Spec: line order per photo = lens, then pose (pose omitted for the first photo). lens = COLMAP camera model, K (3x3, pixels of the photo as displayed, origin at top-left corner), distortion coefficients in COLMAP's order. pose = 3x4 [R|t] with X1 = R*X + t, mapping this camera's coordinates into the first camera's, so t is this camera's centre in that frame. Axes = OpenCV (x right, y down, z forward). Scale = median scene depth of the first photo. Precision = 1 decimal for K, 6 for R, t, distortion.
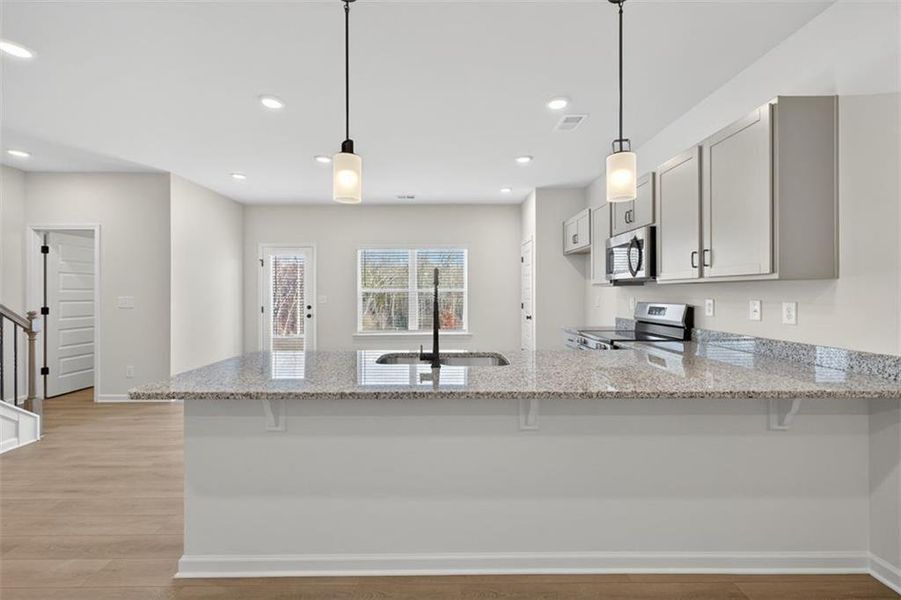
lens RADIAL K [[376.4, 0, 449.1], [0, 376.4, 294.8], [0, 0, 1]] dist [0.004850, -0.000644]
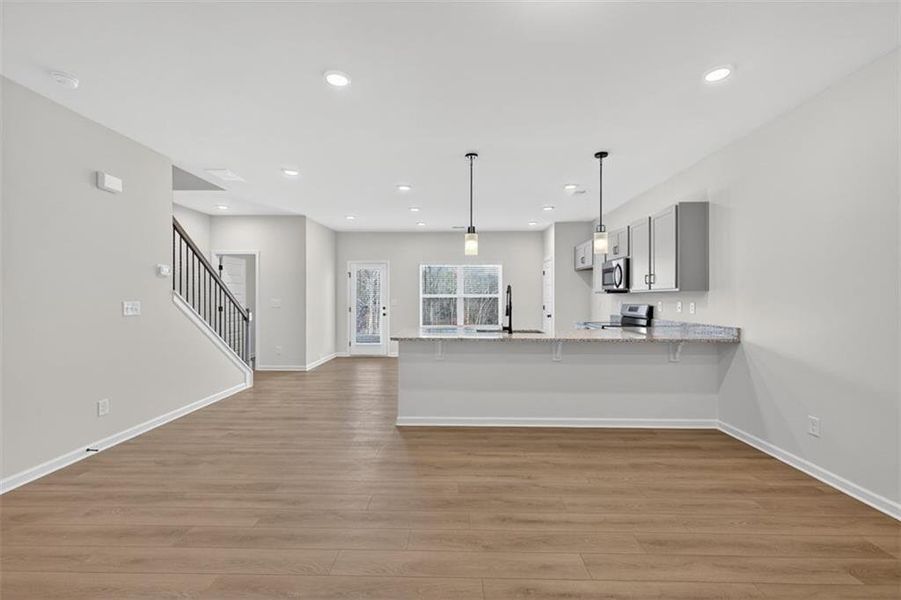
lens RADIAL K [[376.4, 0, 449.2], [0, 376.4, 299.8], [0, 0, 1]] dist [0.004850, -0.000644]
pose [[0.999503, 0.002394, -0.031440, -0.150068], [-0.002399, 0.999997, -0.000124, 0.004242], [0.031440, 0.000199, 0.999506, -0.523674]]
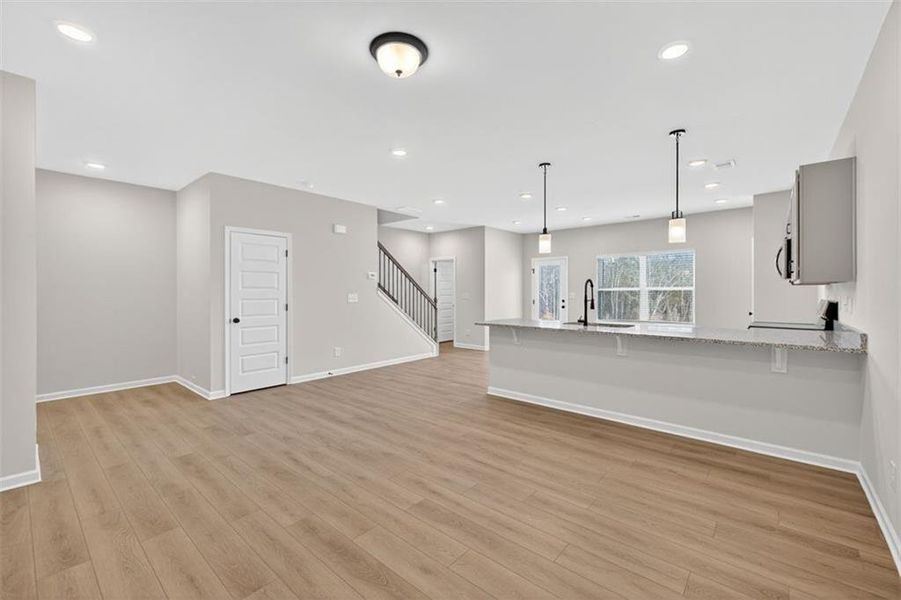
lens RADIAL K [[376.4, 0, 449.5], [0, 376.4, 295.1], [0, 0, 1]] dist [0.004850, -0.000644]
pose [[0.747238, 0.006171, -0.664528, 0.397178], [-0.002211, 0.999974, 0.006801, 0.001801], [0.664553, -0.003613, 0.747233, -0.548769]]
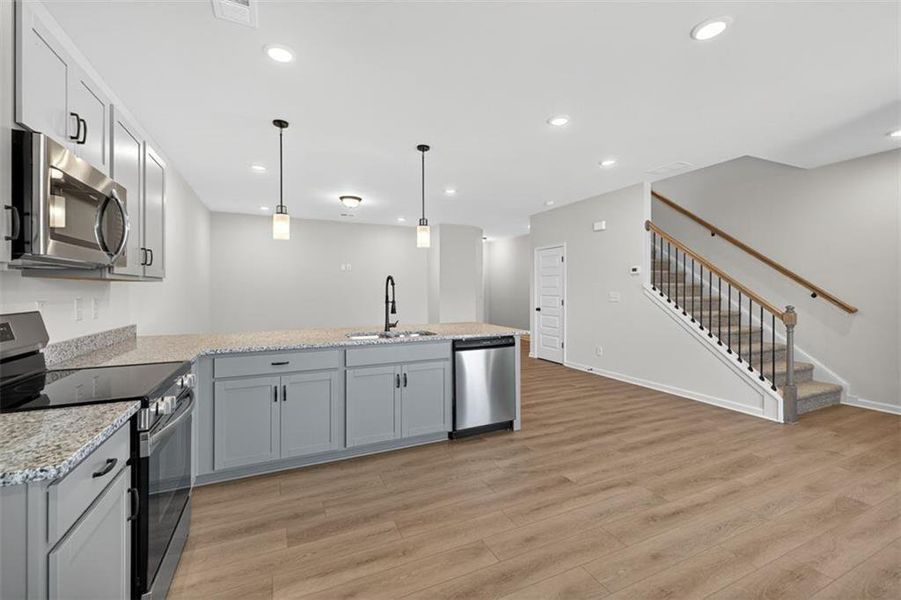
lens RADIAL K [[376.4, 0, 447.8], [0, 376.4, 294.0], [0, 0, 1]] dist [0.004850, -0.000644]
pose [[-0.913339, 0.006606, -0.407146, 0.212054], [0.001796, 0.999924, 0.012194, -0.004112], [0.407195, 0.010406, -0.913282, 1.355003]]
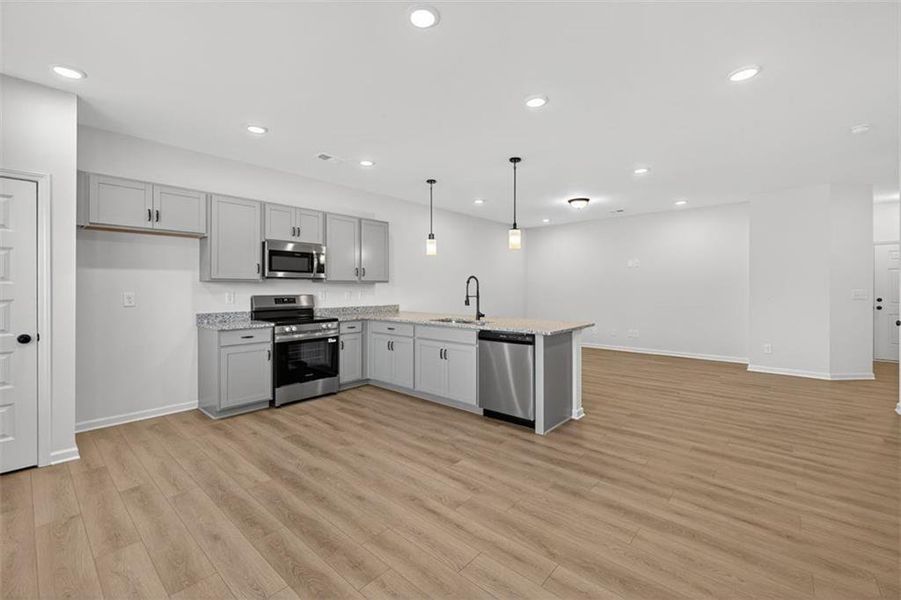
lens RADIAL K [[376.4, 0, 447.8], [0, 376.4, 283.0], [0, 0, 1]] dist [0.004850, -0.000644]
pose [[-0.743129, 0.008167, 0.669099, -0.704365], [0.003312, 0.999958, -0.008528, -0.006689], [-0.669140, -0.004121, -0.743125, 1.386918]]
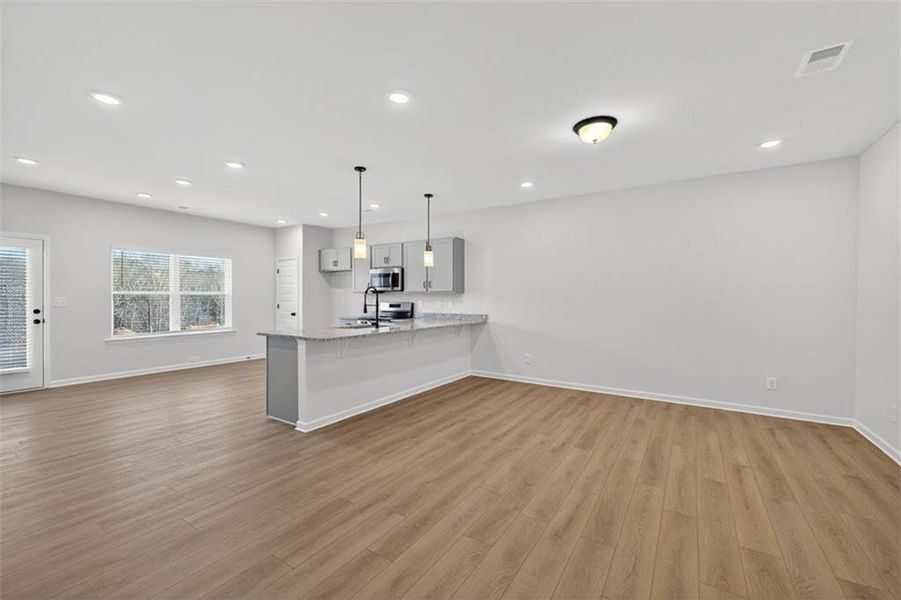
lens RADIAL K [[376.4, 0, 450.0], [0, 376.4, 297.0], [0, 0, 1]] dist [0.004850, -0.000644]
pose [[0.550427, 0.004242, 0.834872, -0.883704], [-0.002866, 0.999991, -0.003192, 0.000313], [-0.834878, -0.000636, 0.550434, -0.357722]]
